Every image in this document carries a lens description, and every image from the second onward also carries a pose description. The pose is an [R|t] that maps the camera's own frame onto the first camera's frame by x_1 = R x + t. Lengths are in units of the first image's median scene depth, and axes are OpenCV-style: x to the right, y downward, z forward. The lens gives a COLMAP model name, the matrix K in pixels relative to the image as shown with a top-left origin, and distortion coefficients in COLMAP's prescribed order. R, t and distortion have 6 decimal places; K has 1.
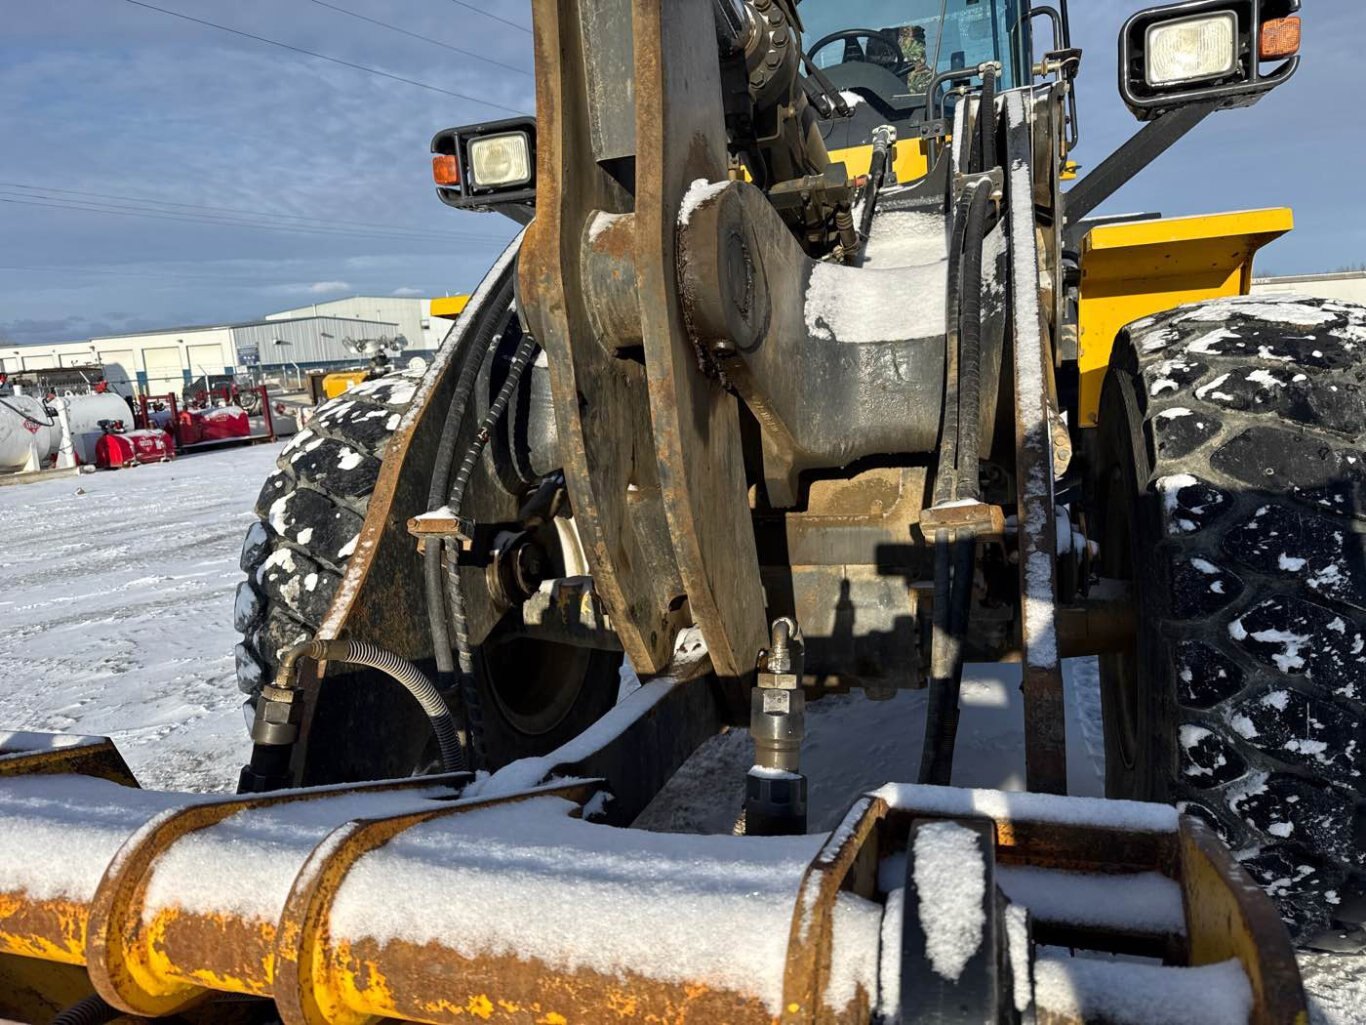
lens RADIAL K [[967.6, 0, 677.8], [0, 967.6, 521.0], [0, 0, 1]] dist [0.002566, -0.007434]
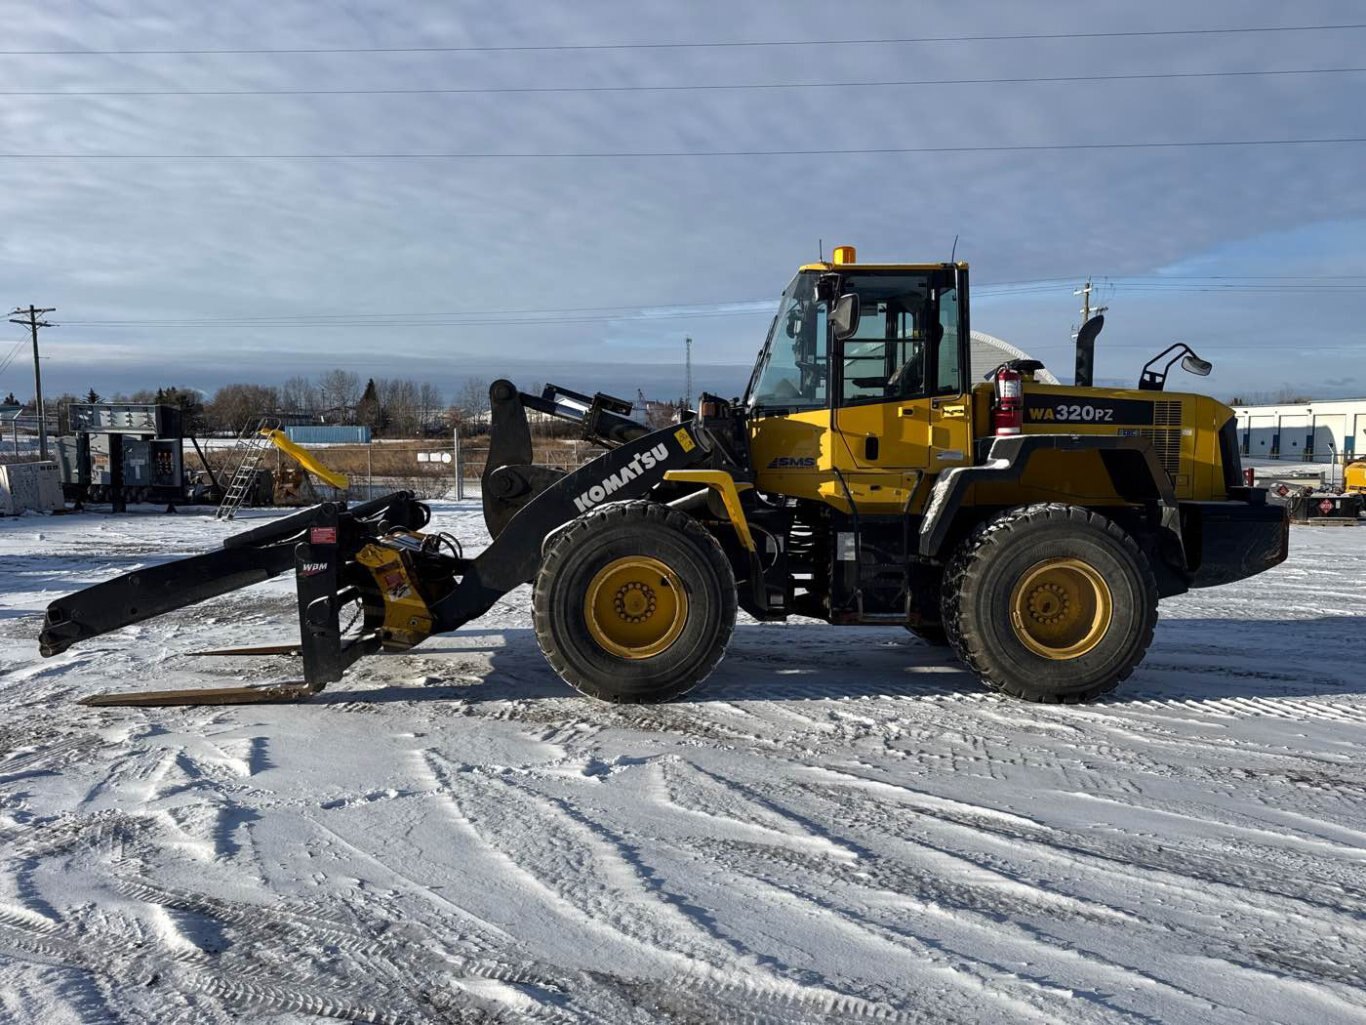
lens RADIAL K [[967.6, 0, 677.8], [0, 967.6, 521.0], [0, 0, 1]] dist [0.002566, -0.007434]
pose [[0.366359, 0.144225, -0.919228, 4.668561], [-0.190077, 0.978682, 0.077797, -0.572432], [0.910852, 0.146222, 0.385962, -0.133653]]
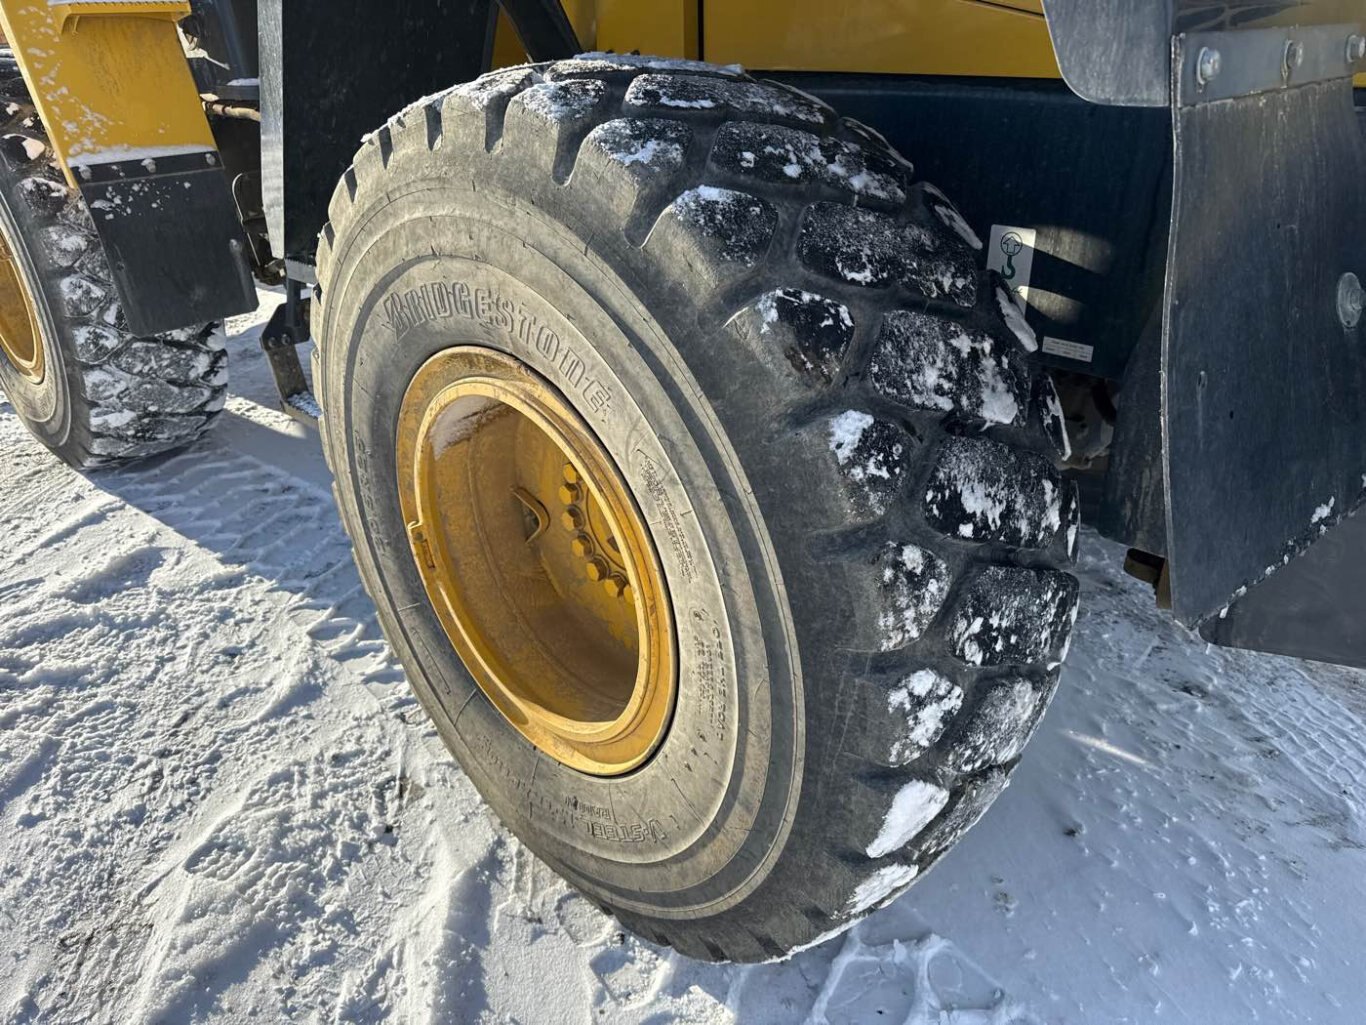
lens RADIAL K [[947.6, 0, 673.0], [0, 947.6, 512.3], [0, 0, 1]] dist [0.086886, -0.105595]
pose [[-0.421758, 0.490961, -0.762284, 2.149614], [-0.095170, 0.812101, 0.575703, -0.795581], [0.901700, 0.315354, -0.295785, 3.405282]]
